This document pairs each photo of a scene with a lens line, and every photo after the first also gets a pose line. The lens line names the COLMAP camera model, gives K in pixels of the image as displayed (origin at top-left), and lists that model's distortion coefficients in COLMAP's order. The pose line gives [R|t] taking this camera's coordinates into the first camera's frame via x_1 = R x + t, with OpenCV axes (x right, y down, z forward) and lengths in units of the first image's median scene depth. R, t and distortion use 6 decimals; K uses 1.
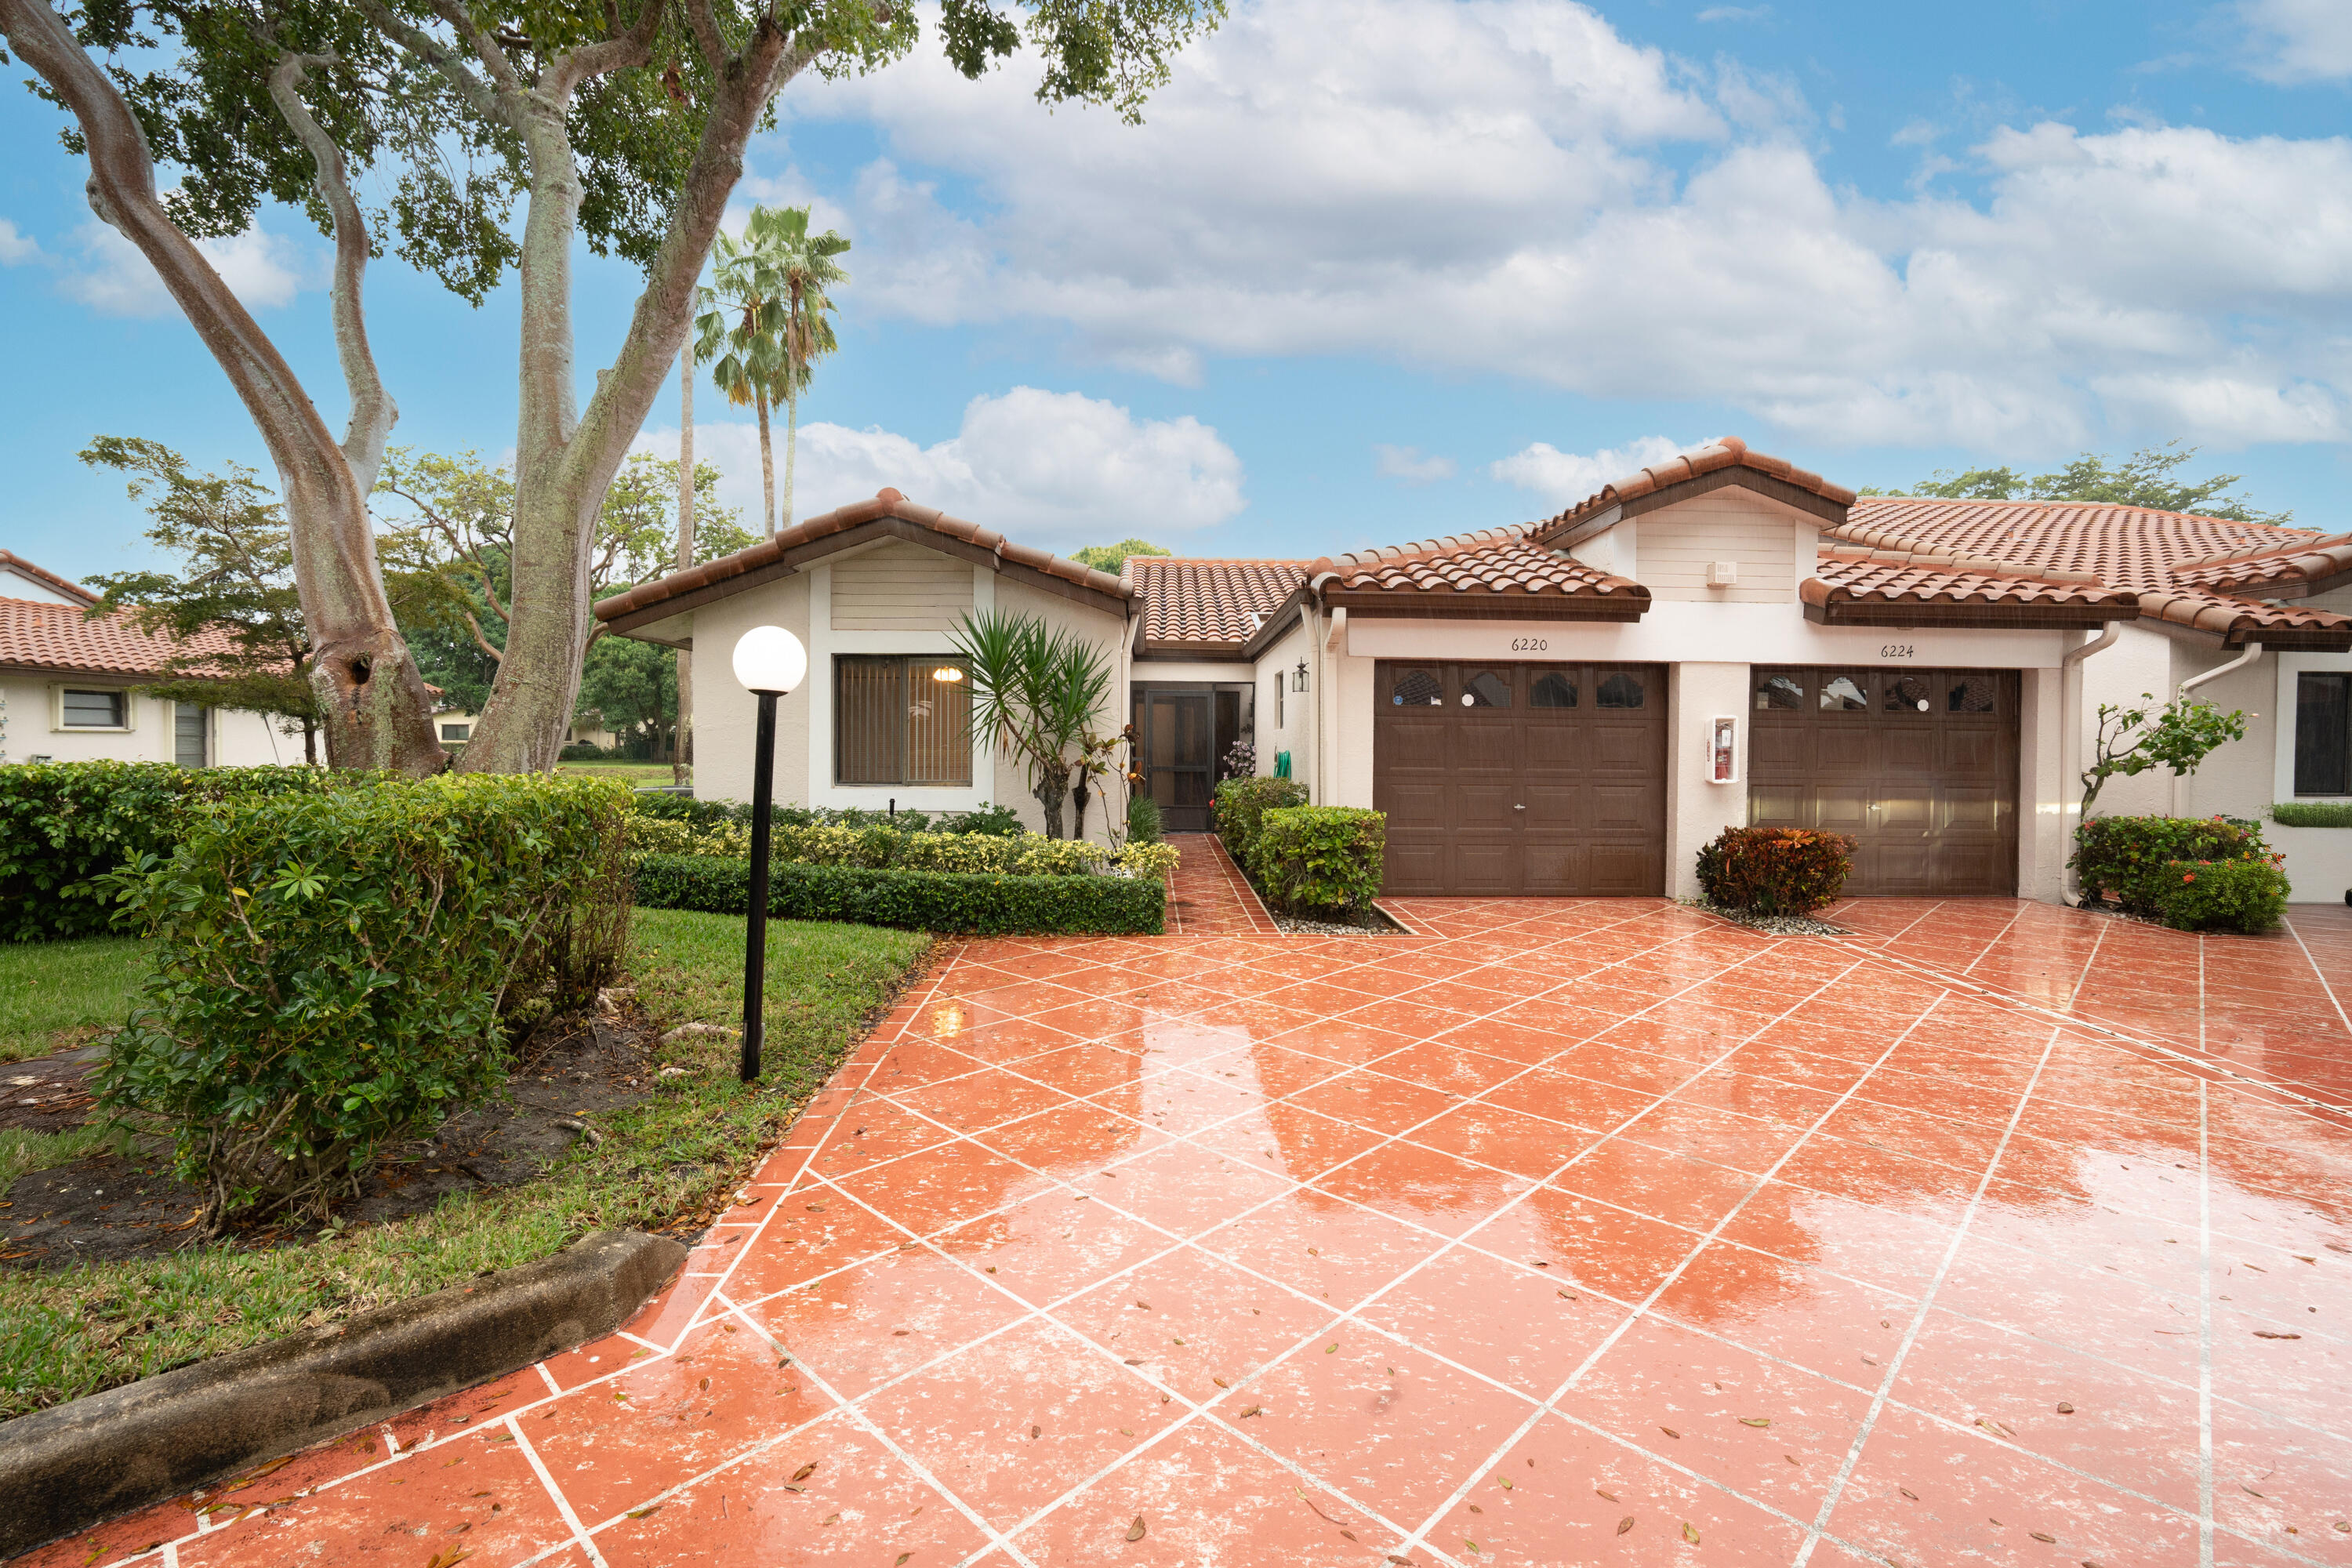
lens RADIAL K [[1107.4, 0, 1172.7], [0, 1107.4, 776.1], [0, 0, 1]] dist [-0.056177, 0.020539]
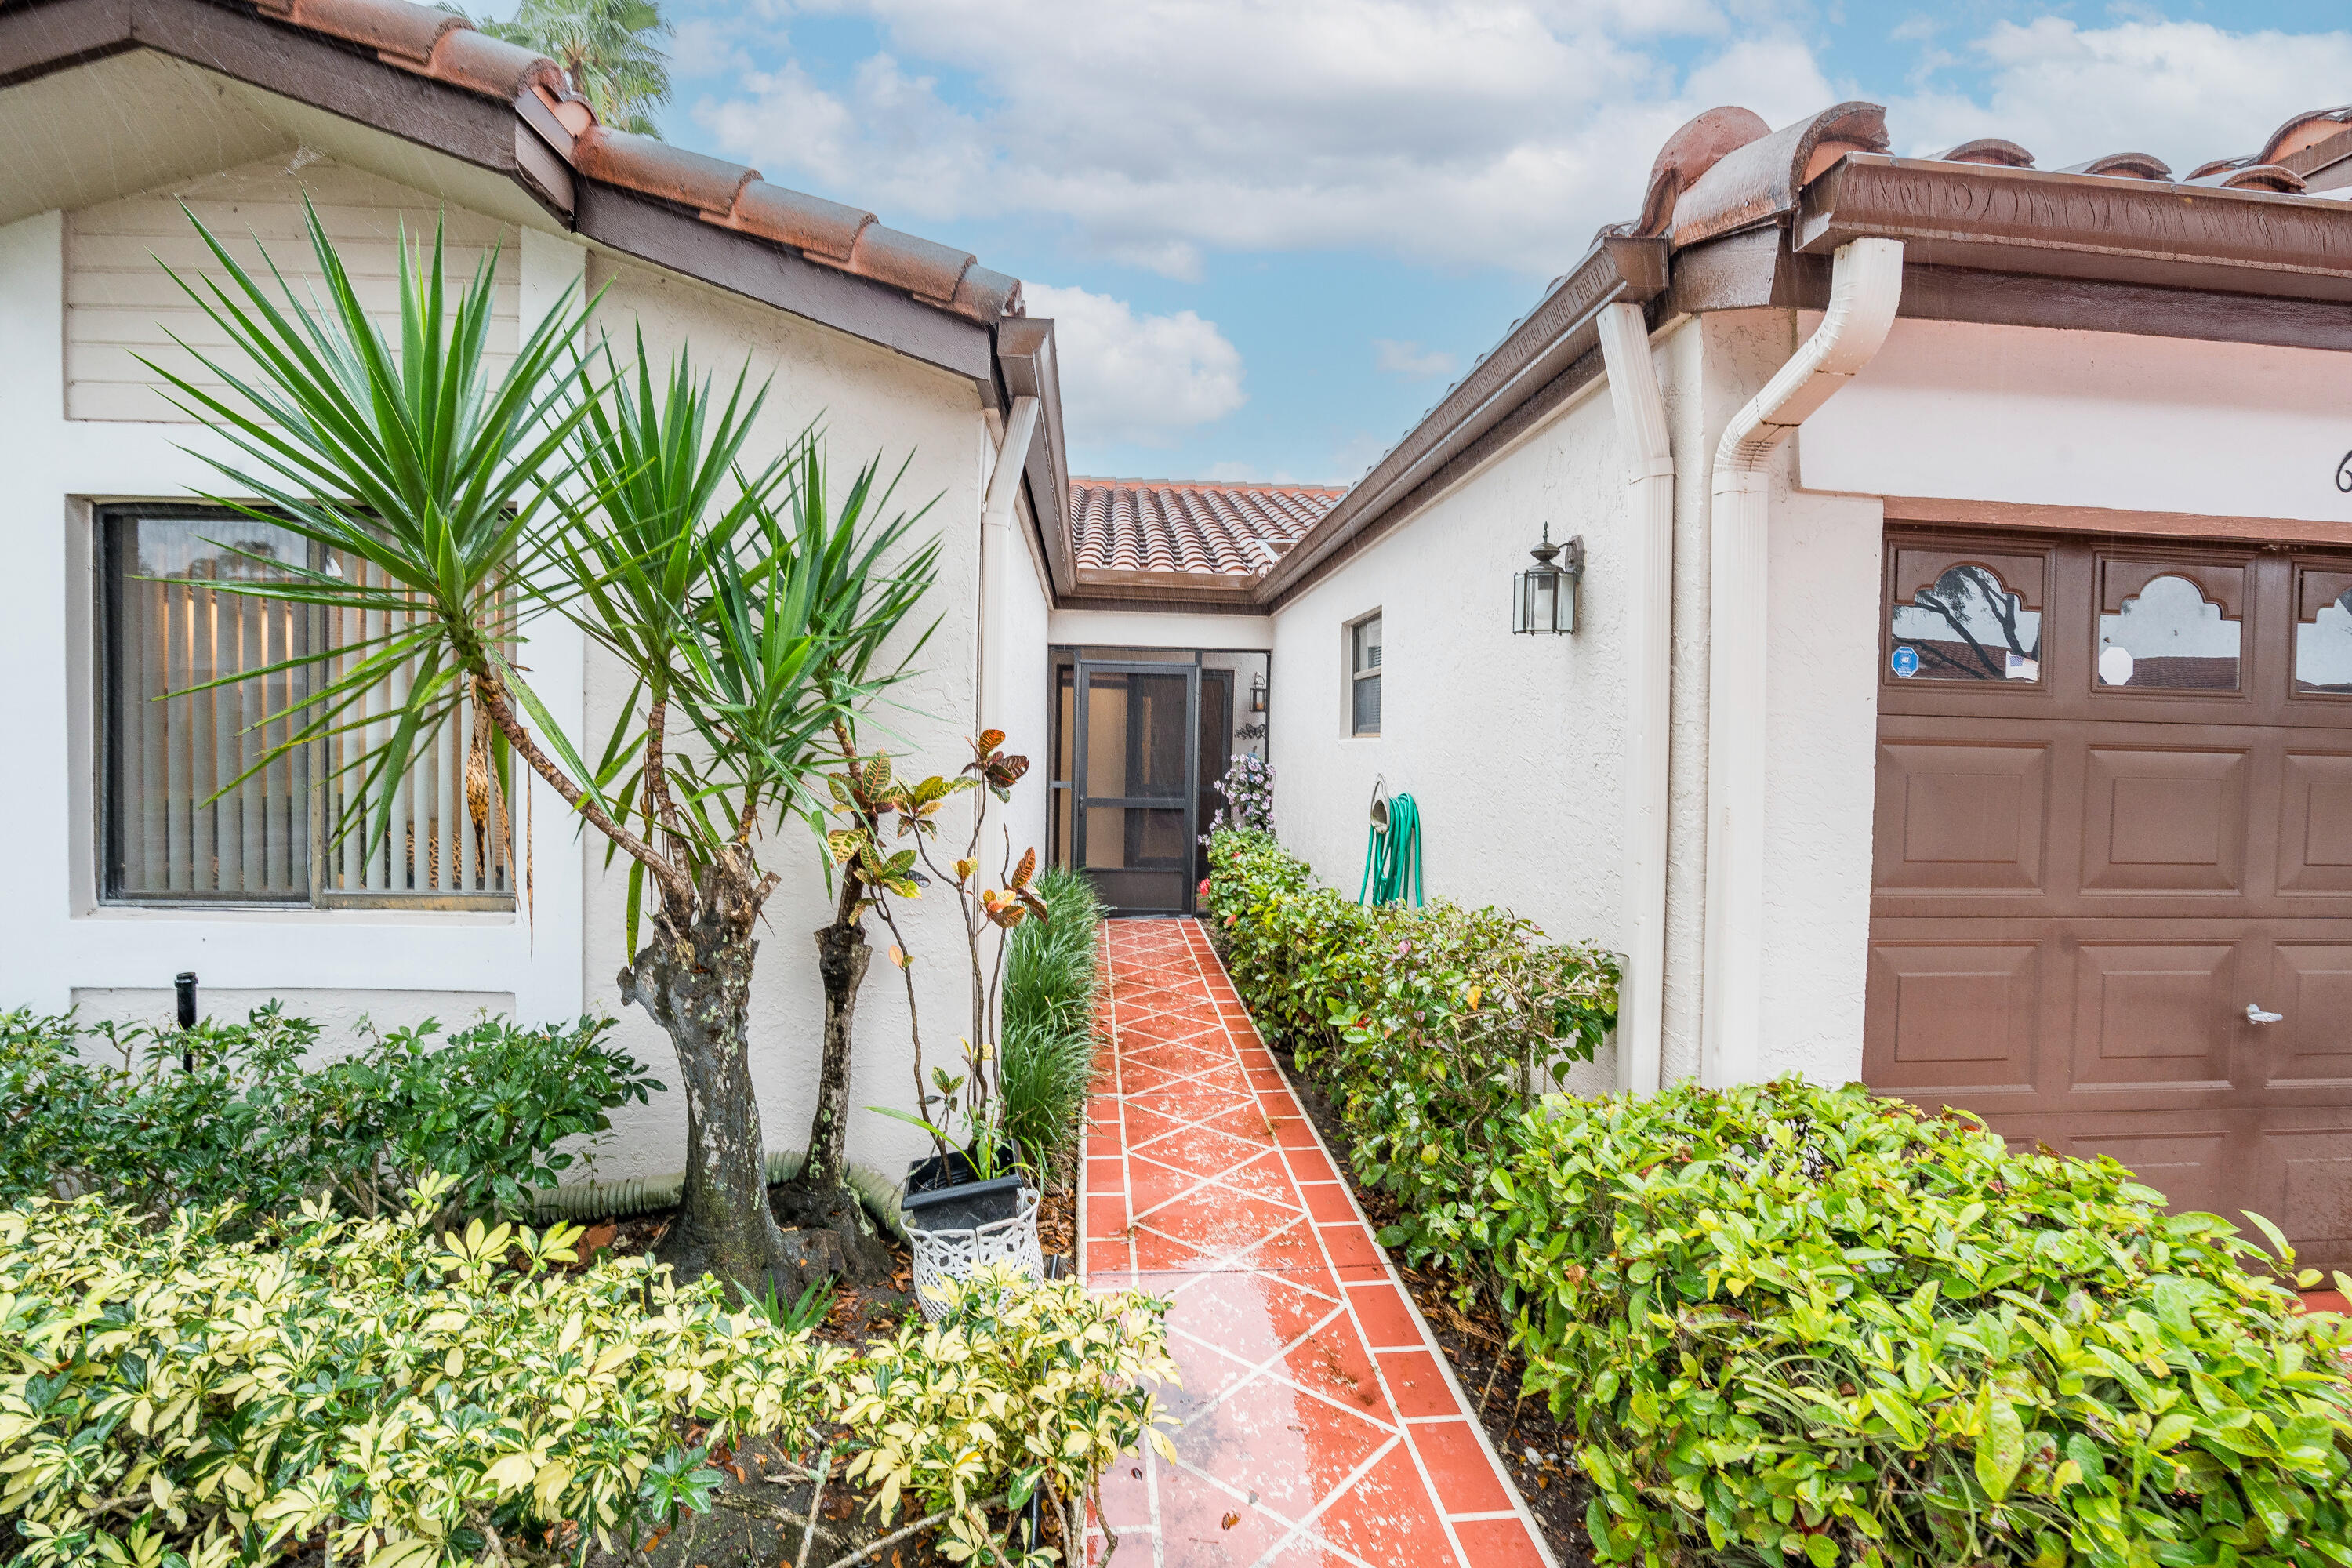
lens RADIAL K [[1107.4, 0, 1172.7], [0, 1107.4, 776.1], [0, 0, 1]] dist [-0.056177, 0.020539]
pose [[0.998604, 0.009685, 0.051919, -0.005542], [-0.009951, 0.999939, 0.004850, -0.030289], [-0.051869, -0.005360, 0.998640, 0.589127]]
